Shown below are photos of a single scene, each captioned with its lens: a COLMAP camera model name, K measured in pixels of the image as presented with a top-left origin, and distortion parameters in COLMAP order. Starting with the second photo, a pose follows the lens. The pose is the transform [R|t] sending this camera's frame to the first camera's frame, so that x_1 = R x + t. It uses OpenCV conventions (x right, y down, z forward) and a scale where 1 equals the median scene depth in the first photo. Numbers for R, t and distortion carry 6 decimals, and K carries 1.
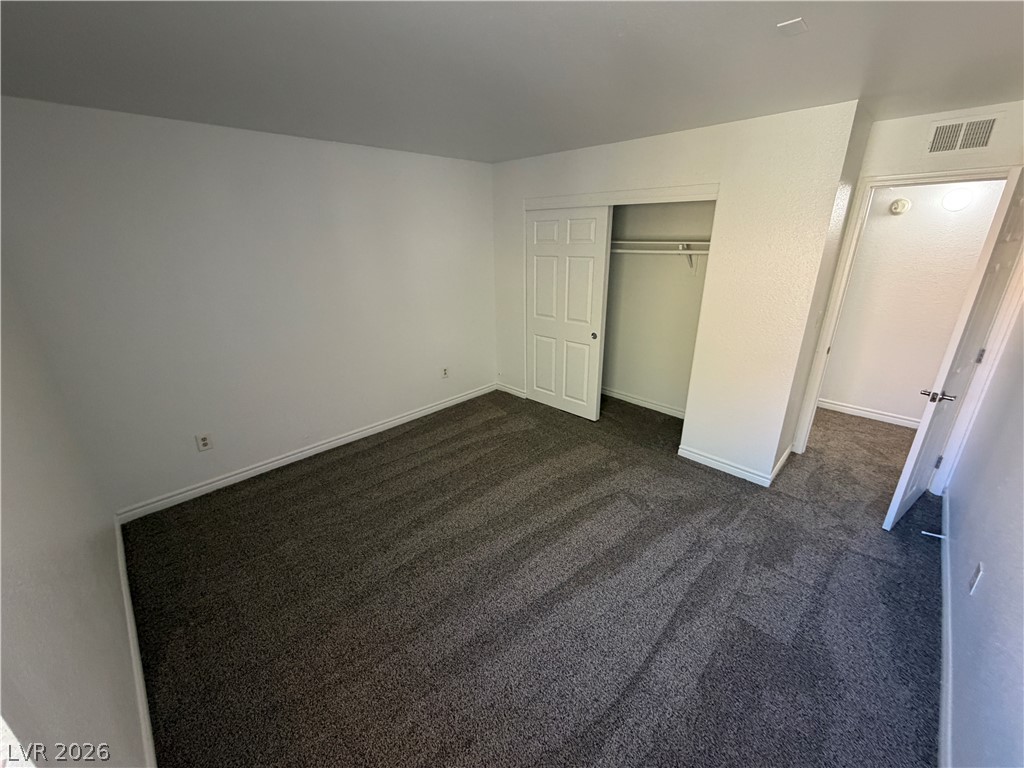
lens RADIAL K [[408.7, 0, 510.1], [0, 408.7, 383.5], [0, 0, 1]] dist [0.001697, -0.000056]
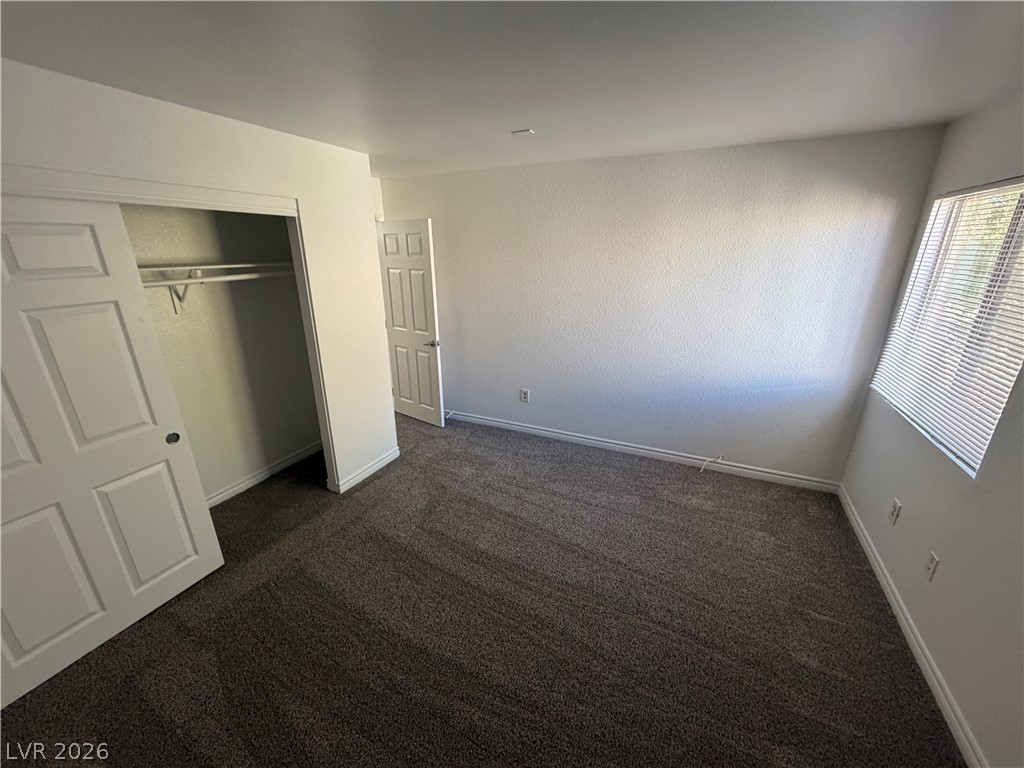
lens RADIAL K [[408.7, 0, 510.1], [0, 408.7, 383.5], [0, 0, 1]] dist [0.001697, -0.000056]
pose [[-0.338592, -0.284422, 0.896917, -0.463545], [0.328469, 0.857524, 0.395929, -0.273653], [-0.881739, 0.428668, -0.196927, 0.744972]]
